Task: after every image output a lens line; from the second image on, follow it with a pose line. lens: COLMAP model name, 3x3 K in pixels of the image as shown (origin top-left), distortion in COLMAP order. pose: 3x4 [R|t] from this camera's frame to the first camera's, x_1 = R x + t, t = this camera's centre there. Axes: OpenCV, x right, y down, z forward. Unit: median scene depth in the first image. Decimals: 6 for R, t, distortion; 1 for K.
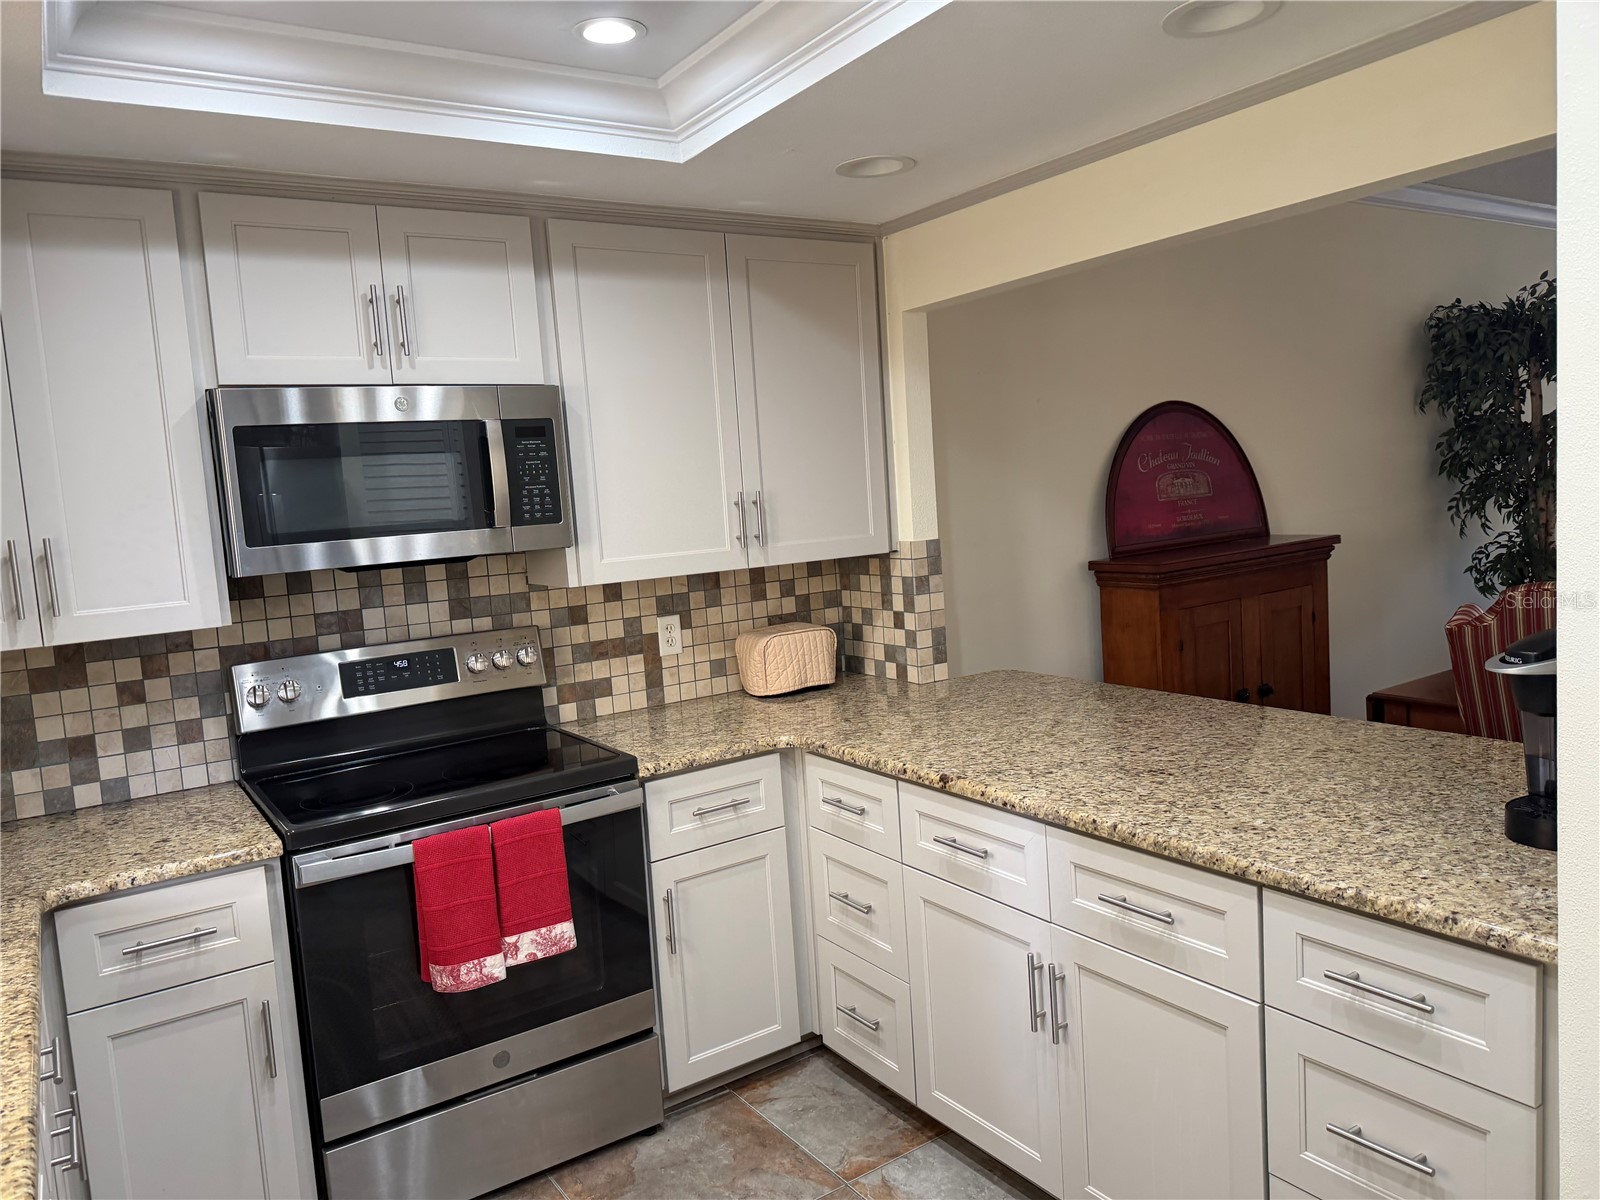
lens RADIAL K [[1100.8, 0, 796.3], [0, 1100.8, 594.9], [0, 0, 1]] dist [0.003253, -0.002748]
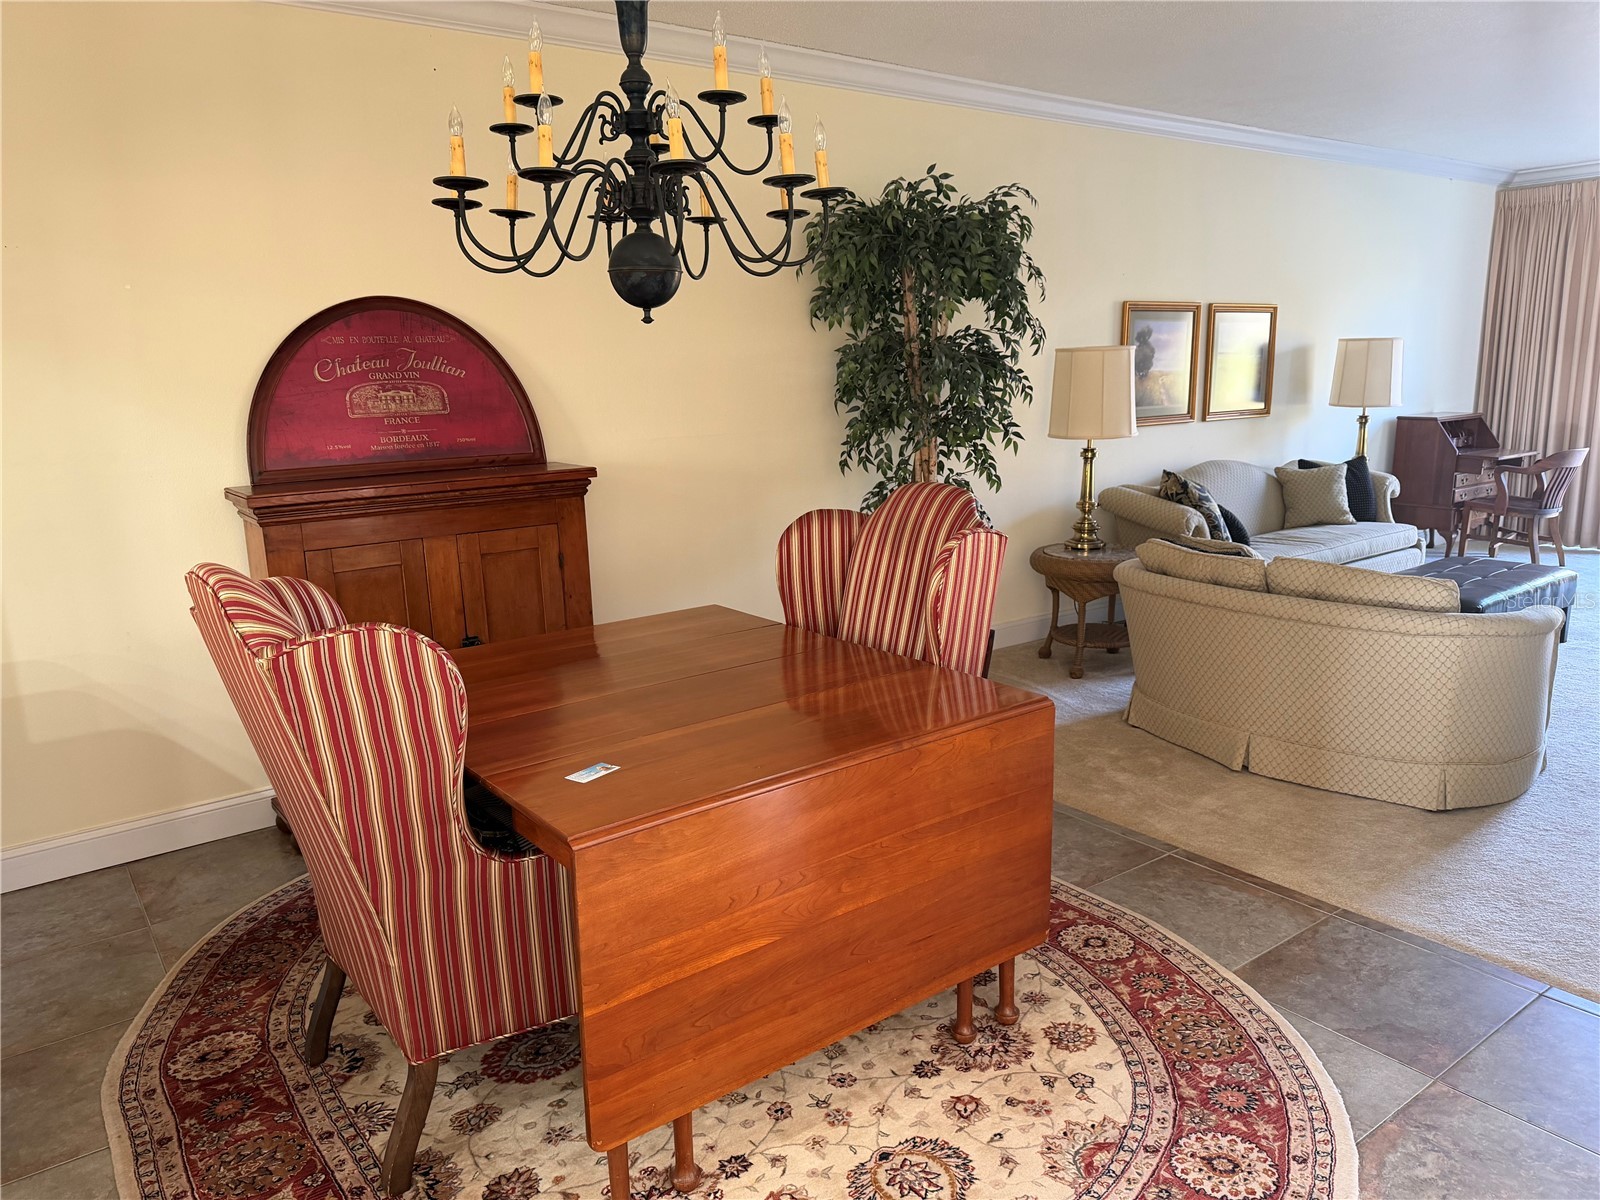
lens RADIAL K [[1100.8, 0, 800.5], [0, 1100.8, 598.0], [0, 0, 1]] dist [0.003253, -0.002748]
pose [[0.997554, 0.043385, 0.054809, 0.918774], [-0.049878, 0.991118, 0.123275, -0.100899], [-0.048973, -0.125707, 0.990858, 0.192088]]
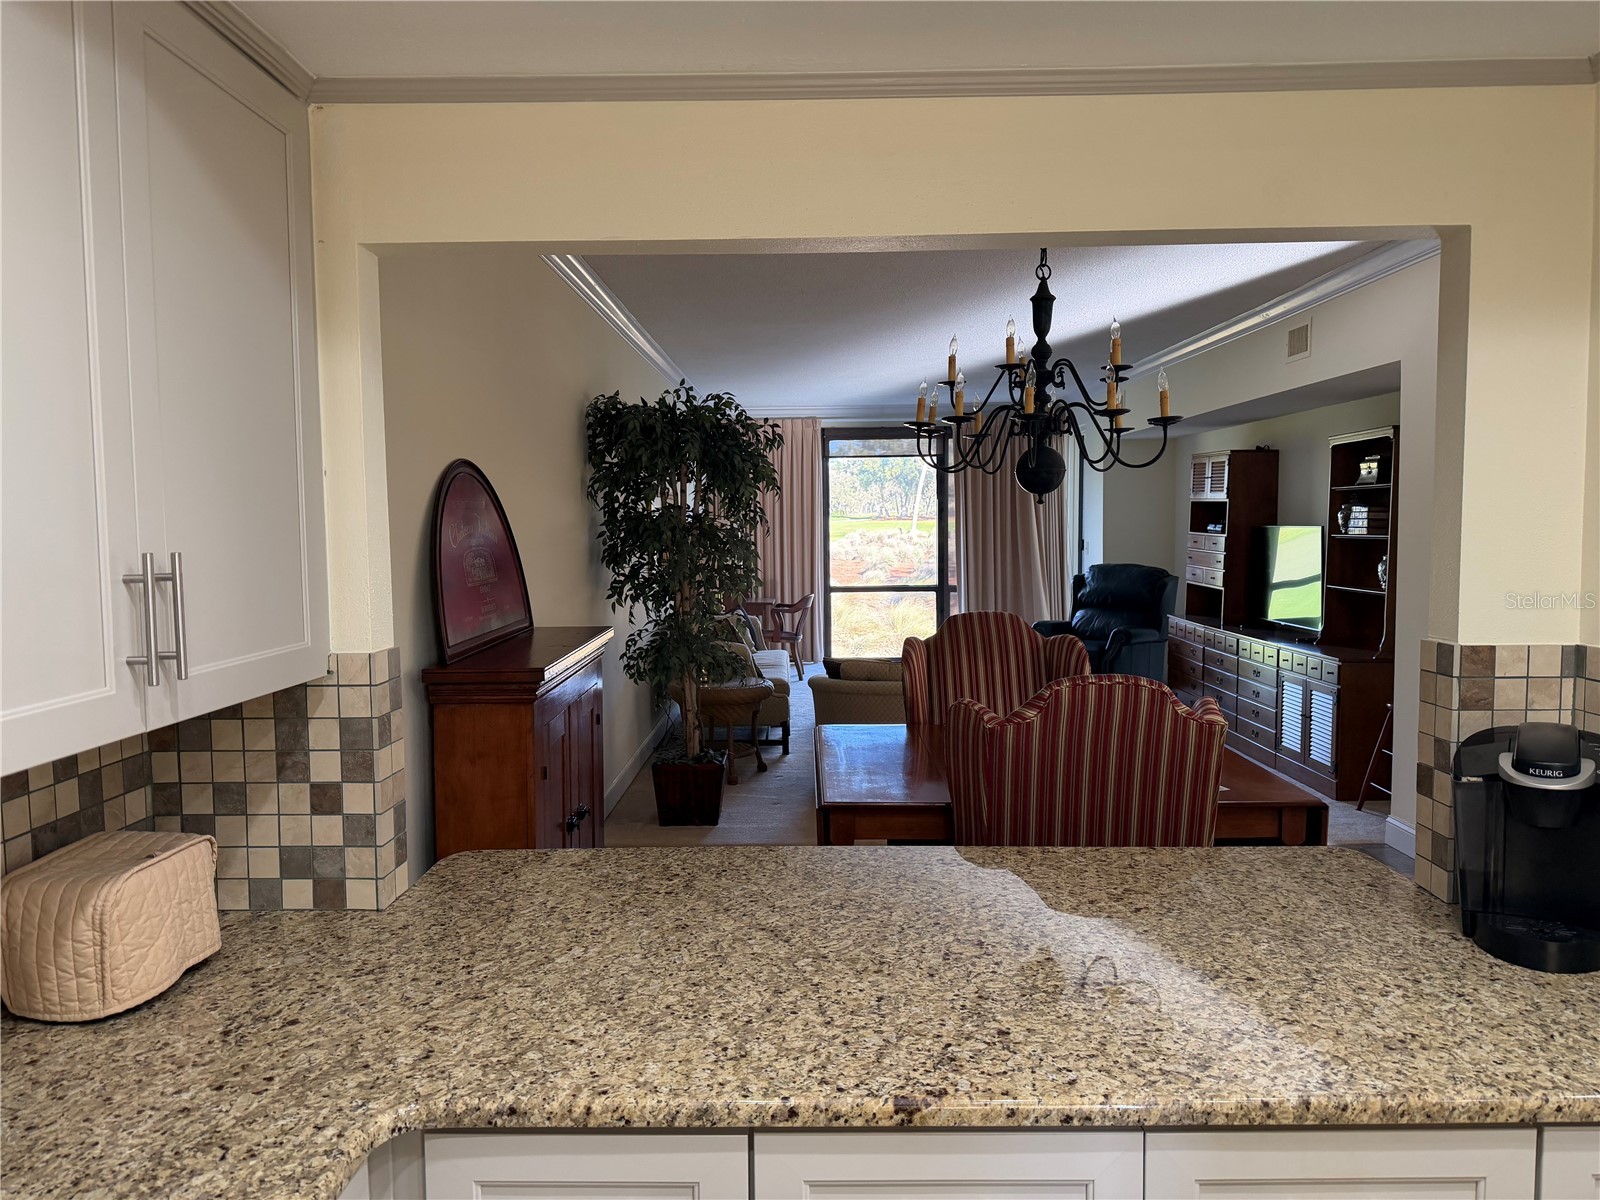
lens RADIAL K [[1100.8, 0, 803.2], [0, 1100.8, 599.1], [0, 0, 1]] dist [0.003253, -0.002748]
pose [[0.543315, 0.009520, 0.839475, -0.265792], [0.048752, 0.997890, -0.042870, -0.045564], [-0.838112, 0.064218, 0.541705, 0.560277]]
